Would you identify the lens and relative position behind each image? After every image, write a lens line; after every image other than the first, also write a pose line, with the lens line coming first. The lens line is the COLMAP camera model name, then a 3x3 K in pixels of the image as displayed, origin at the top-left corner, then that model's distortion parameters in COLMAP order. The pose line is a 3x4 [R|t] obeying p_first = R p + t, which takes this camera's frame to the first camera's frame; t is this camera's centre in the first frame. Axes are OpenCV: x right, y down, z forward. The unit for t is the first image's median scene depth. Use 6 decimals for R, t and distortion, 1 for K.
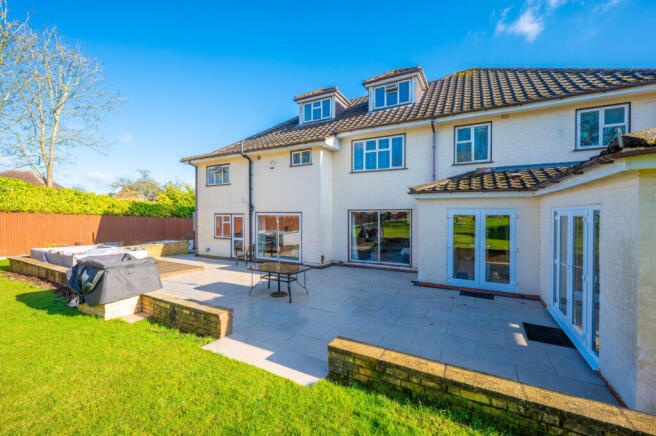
lens RADIAL K [[271.3, 0, 326.2], [0, 271.3, 220.3], [0, 0, 1]] dist [0.000700, 0.000196]
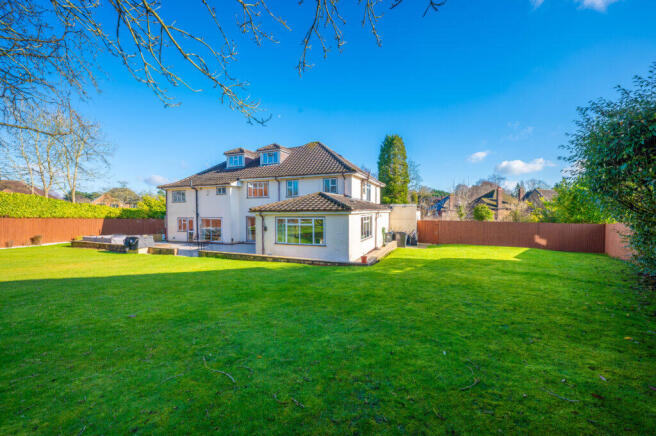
lens RADIAL K [[271.3, 0, 334.5], [0, 271.3, 220.7], [0, 0, 1]] dist [0.000700, 0.000196]
pose [[0.994076, -0.009095, 0.108302, 0.466388], [0.007409, 0.999845, 0.015954, -0.029025], [-0.108431, -0.015057, 0.993990, -0.981973]]
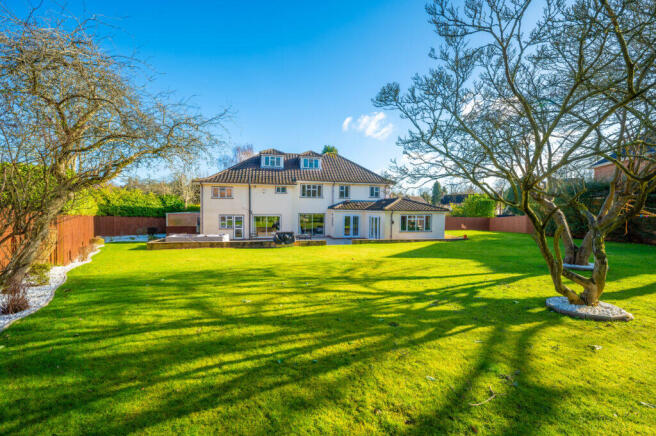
lens RADIAL K [[271.3, 0, 325.9], [0, 271.3, 216.6], [0, 0, 1]] dist [0.000700, 0.000196]
pose [[0.758279, -0.014704, 0.651764, -1.124327], [0.003253, 0.999819, 0.018771, -0.047455], [-0.651922, -0.012114, 0.758190, -0.809665]]
